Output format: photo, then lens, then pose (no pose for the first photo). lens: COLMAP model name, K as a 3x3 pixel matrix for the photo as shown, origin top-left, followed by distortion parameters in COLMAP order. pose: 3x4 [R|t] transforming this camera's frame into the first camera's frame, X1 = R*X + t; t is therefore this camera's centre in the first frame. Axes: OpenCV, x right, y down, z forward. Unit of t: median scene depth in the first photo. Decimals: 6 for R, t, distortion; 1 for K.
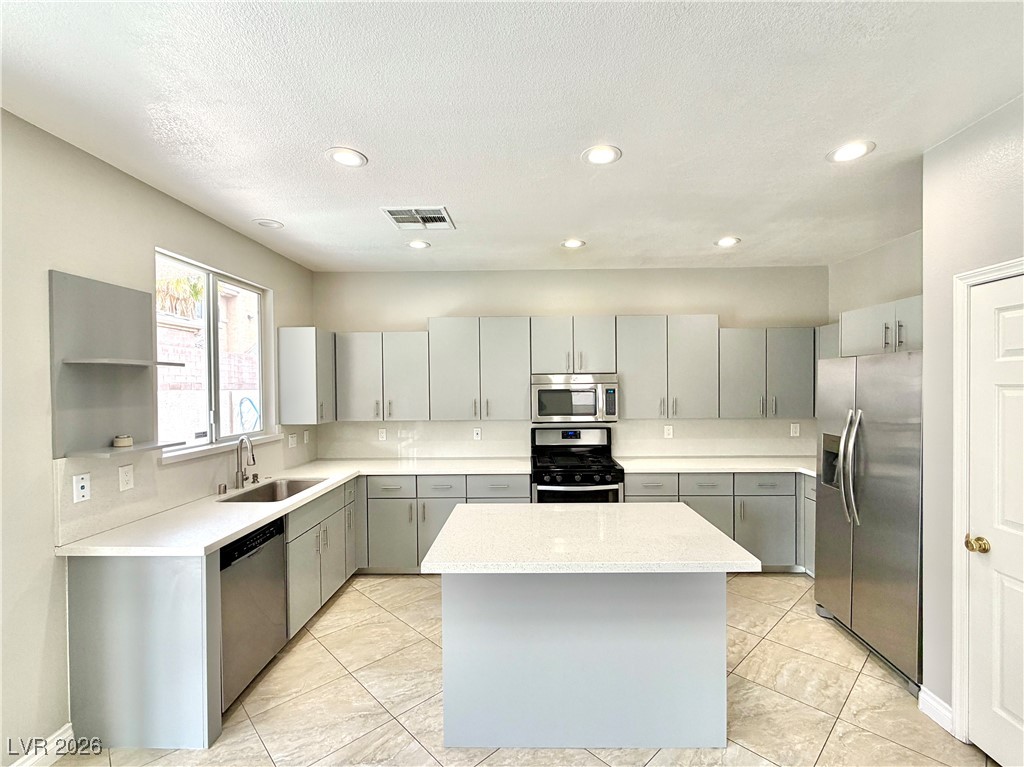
lens RADIAL K [[463.0, 0, 518.4], [0, 463.0, 391.7], [0, 0, 1]] dist [0.000179, -0.000130]
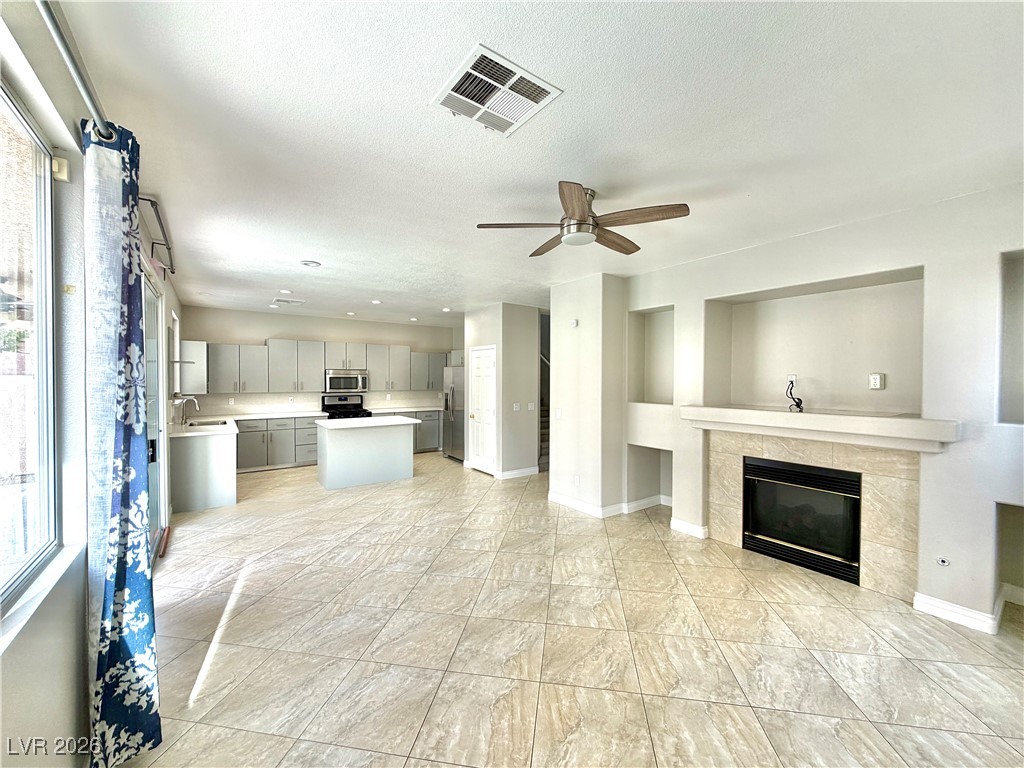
lens RADIAL K [[406.2, 0, 508.1], [0, 406.2, 385.2], [0, 0, 1]] dist [-0.001152, -0.000006]
pose [[0.795460, 0.003829, 0.605994, -0.434865], [-0.003884, 0.999992, -0.001221, 0.032921], [-0.605994, -0.001382, 0.795468, -0.973426]]
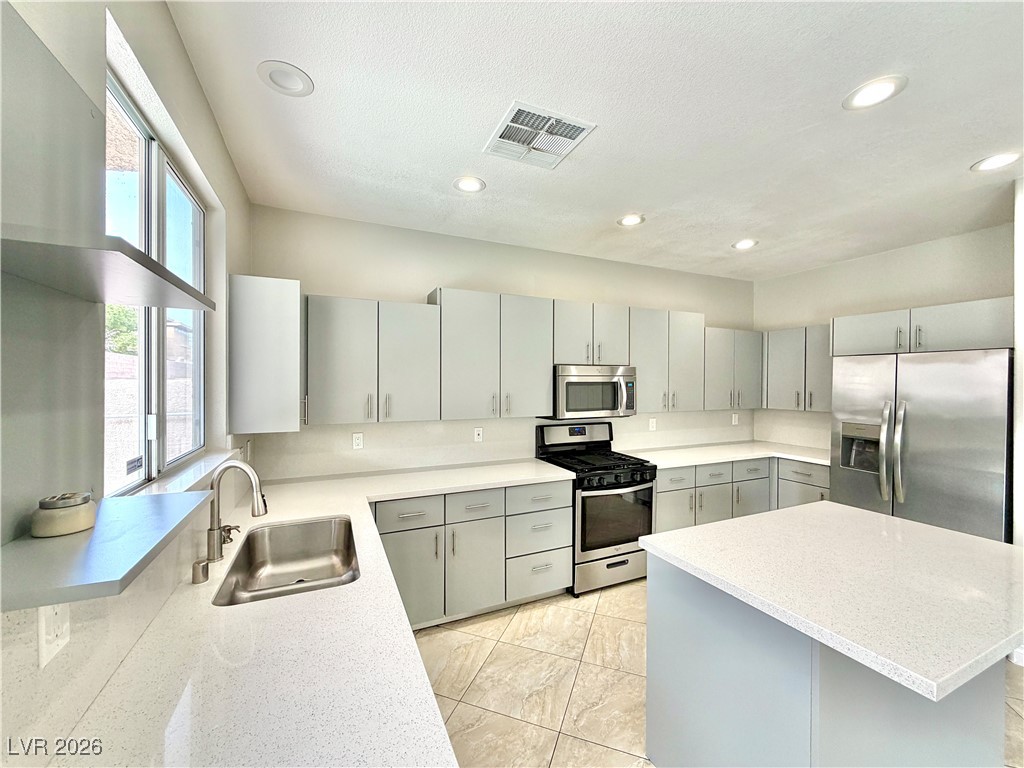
lens RADIAL K [[406.2, 0, 508.1], [0, 406.2, 385.2], [0, 0, 1]] dist [-0.001152, -0.000006]
pose [[0.905061, 0.007811, 0.425210, -0.391716], [-0.003353, 0.999931, -0.011232, 0.010775], [-0.425269, 0.008740, 0.905025, 0.345989]]
